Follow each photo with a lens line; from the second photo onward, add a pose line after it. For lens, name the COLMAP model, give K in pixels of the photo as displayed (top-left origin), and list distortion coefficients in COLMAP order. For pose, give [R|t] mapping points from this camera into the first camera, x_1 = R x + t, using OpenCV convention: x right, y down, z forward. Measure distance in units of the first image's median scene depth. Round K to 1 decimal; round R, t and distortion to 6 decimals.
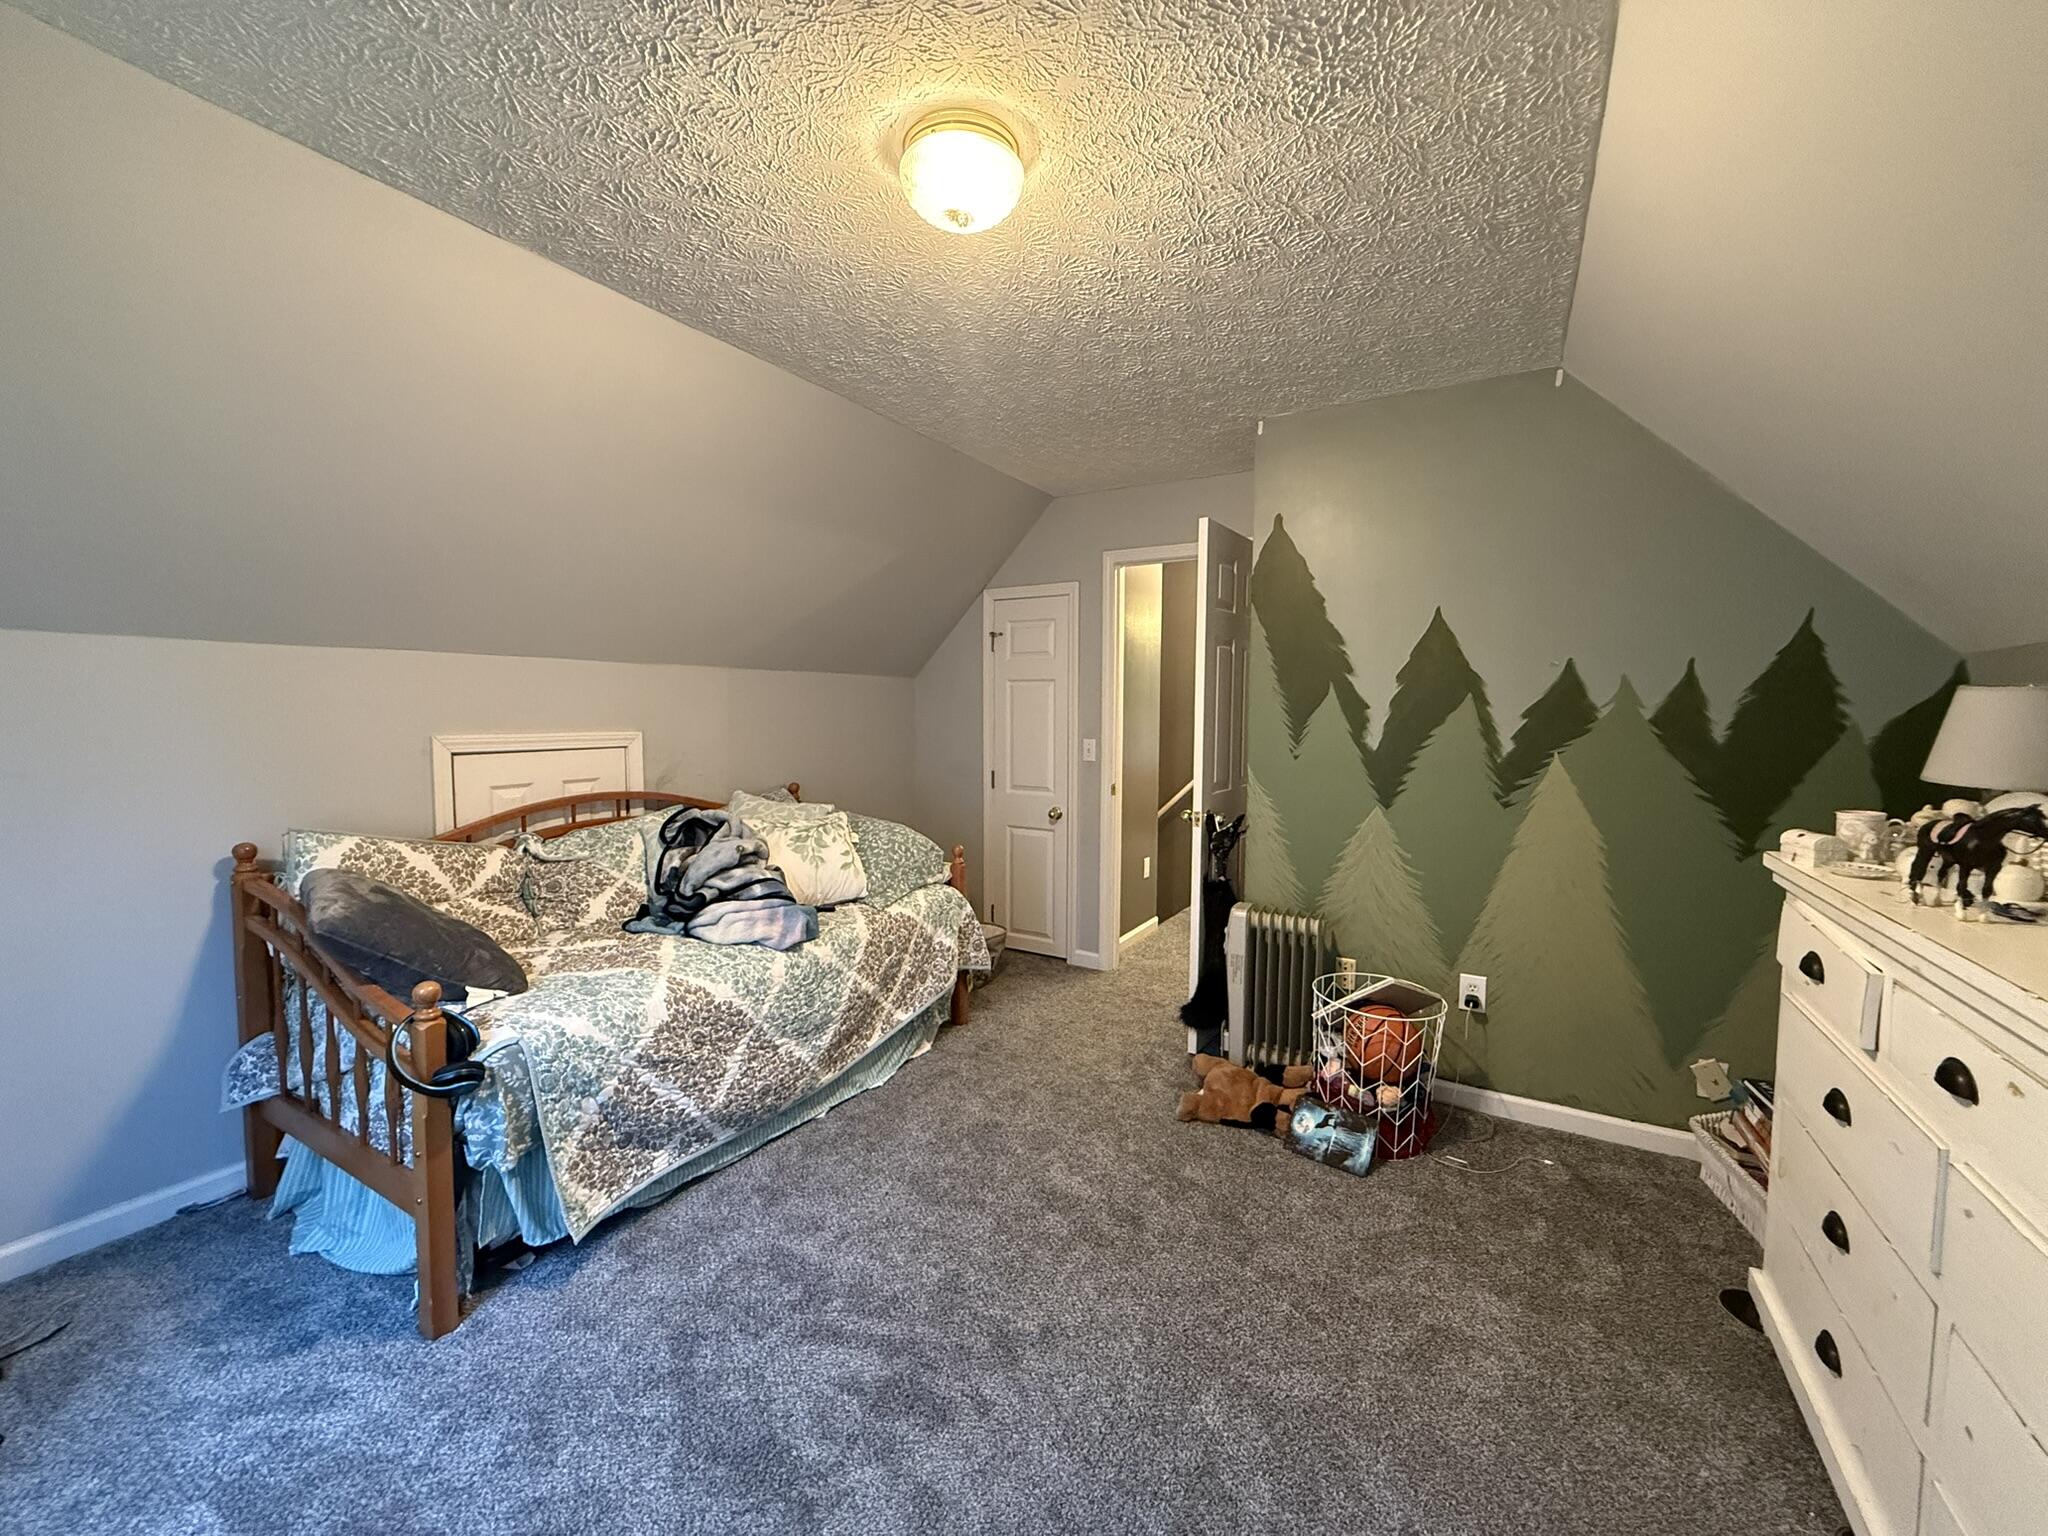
lens RADIAL K [[816.4, 0, 1017.7], [0, 816.4, 766.2], [0, 0, 1]] dist [-0.000759, 0.000068]
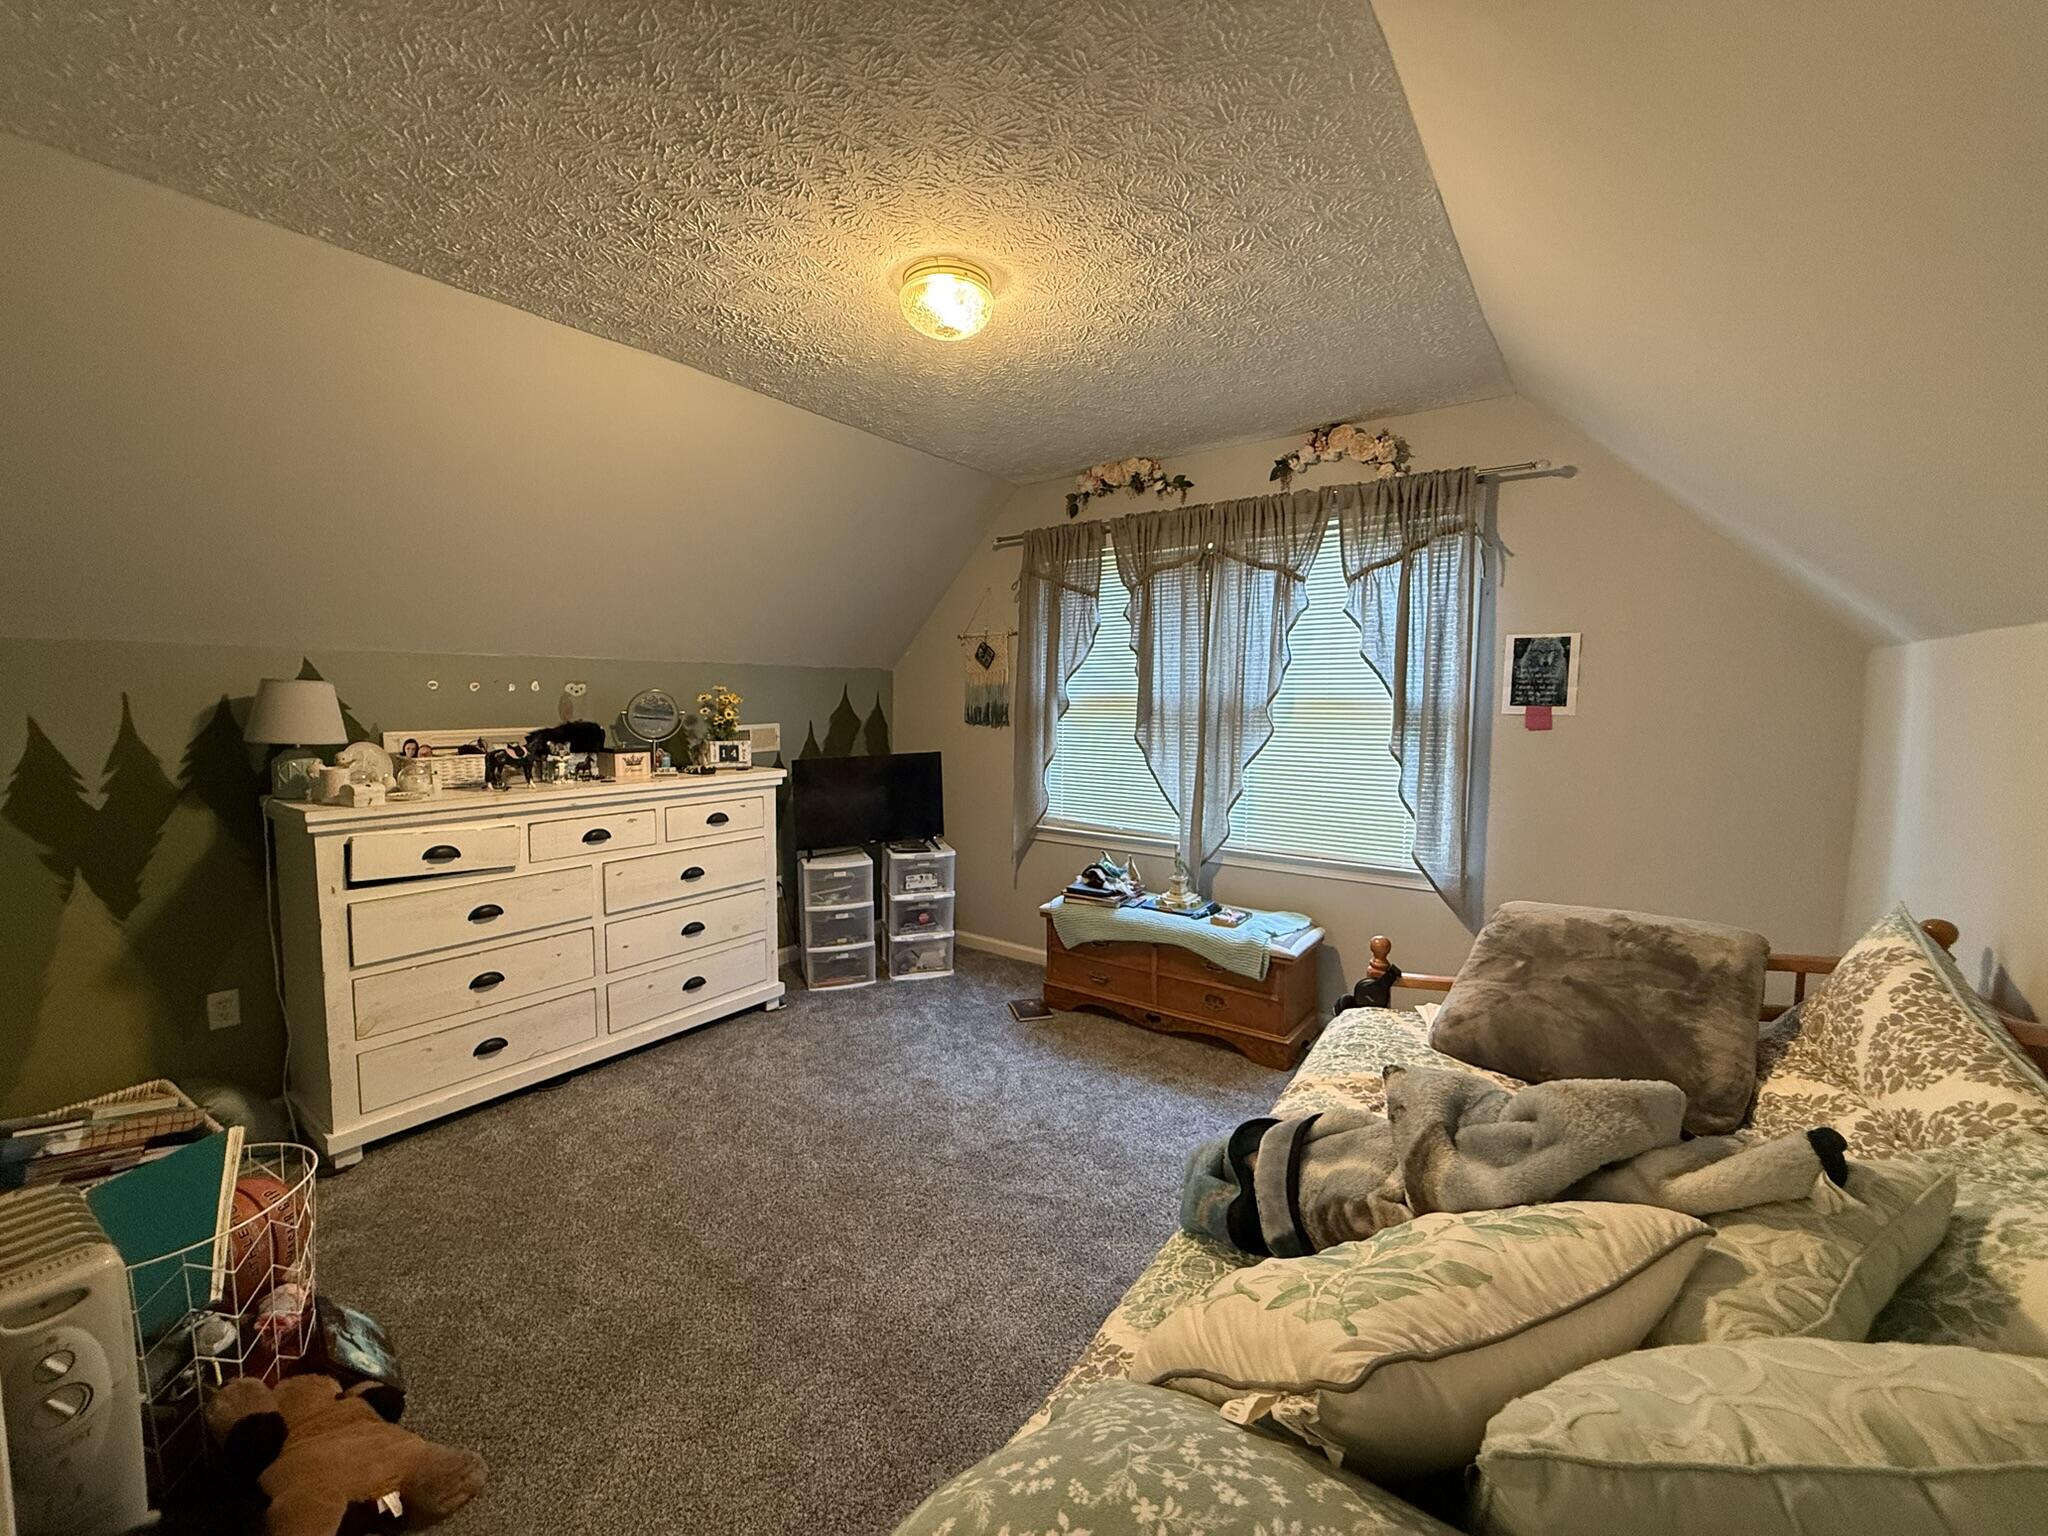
lens RADIAL K [[816.4, 0, 1017.7], [0, 816.4, 766.2], [0, 0, 1]] dist [-0.000759, 0.000068]
pose [[-0.994817, -0.022438, 0.099175, -0.198518], [-0.005883, 0.986415, 0.164166, -0.121050], [-0.101511, 0.162732, -0.981435, 1.459102]]
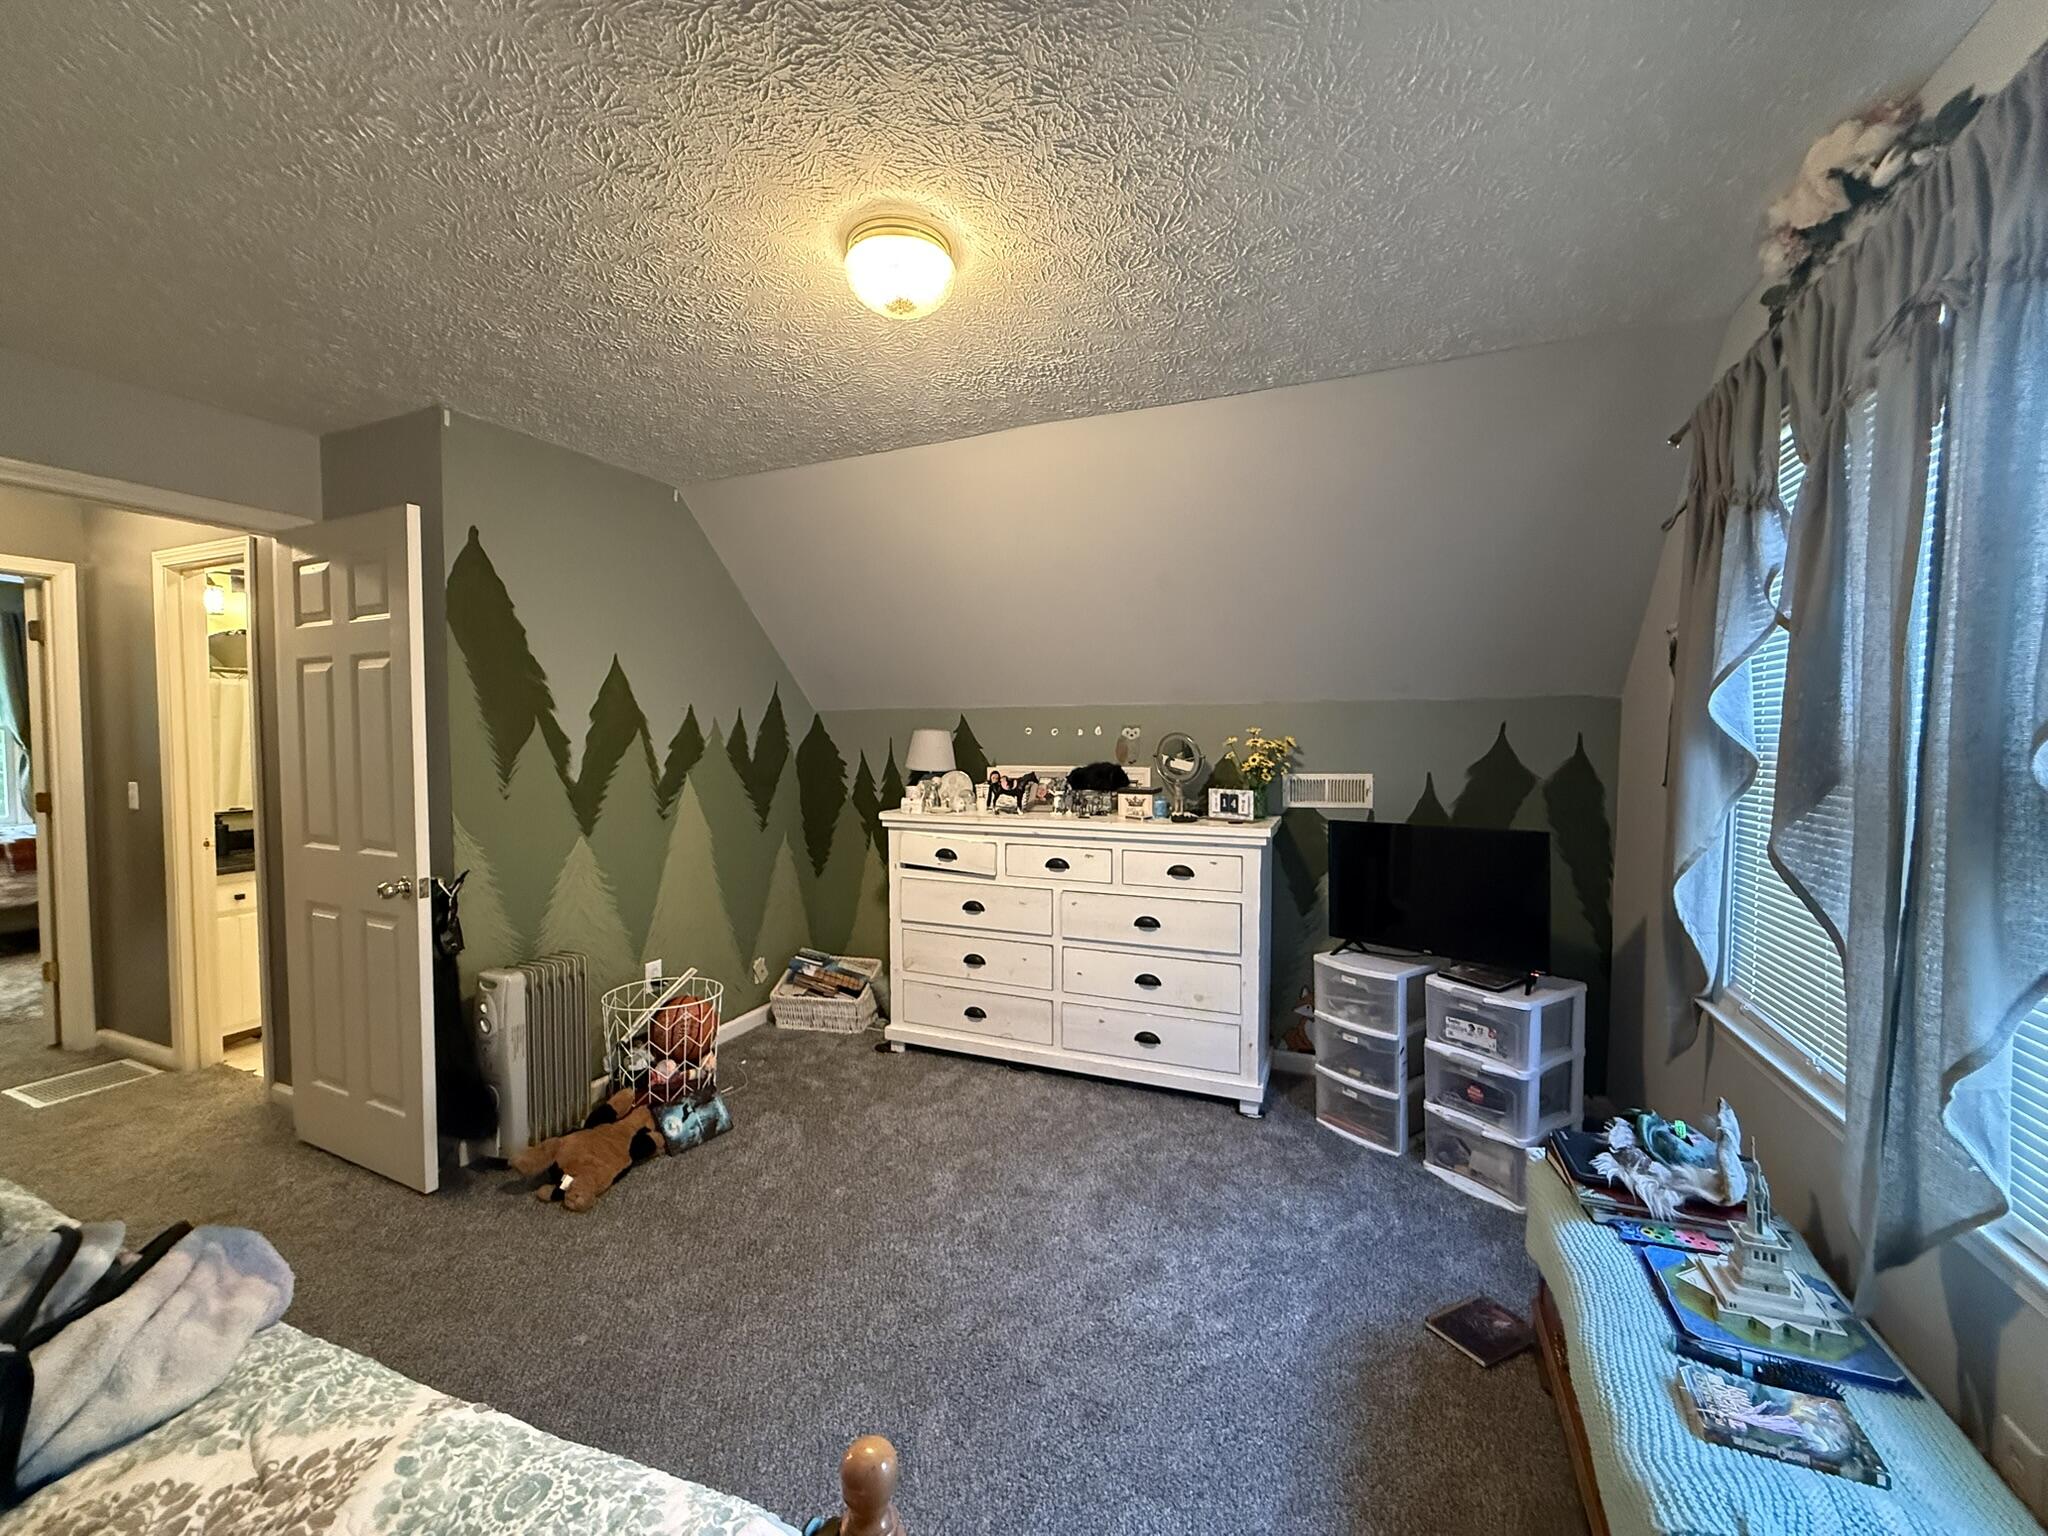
lens RADIAL K [[816.4, 0, 1017.7], [0, 816.4, 766.2], [0, 0, 1]] dist [-0.000759, 0.000068]
pose [[-0.125949, -0.044773, 0.991026, -0.741365], [0.075936, 0.995615, 0.054631, -0.061038], [-0.989126, 0.082135, -0.121997, 0.626702]]
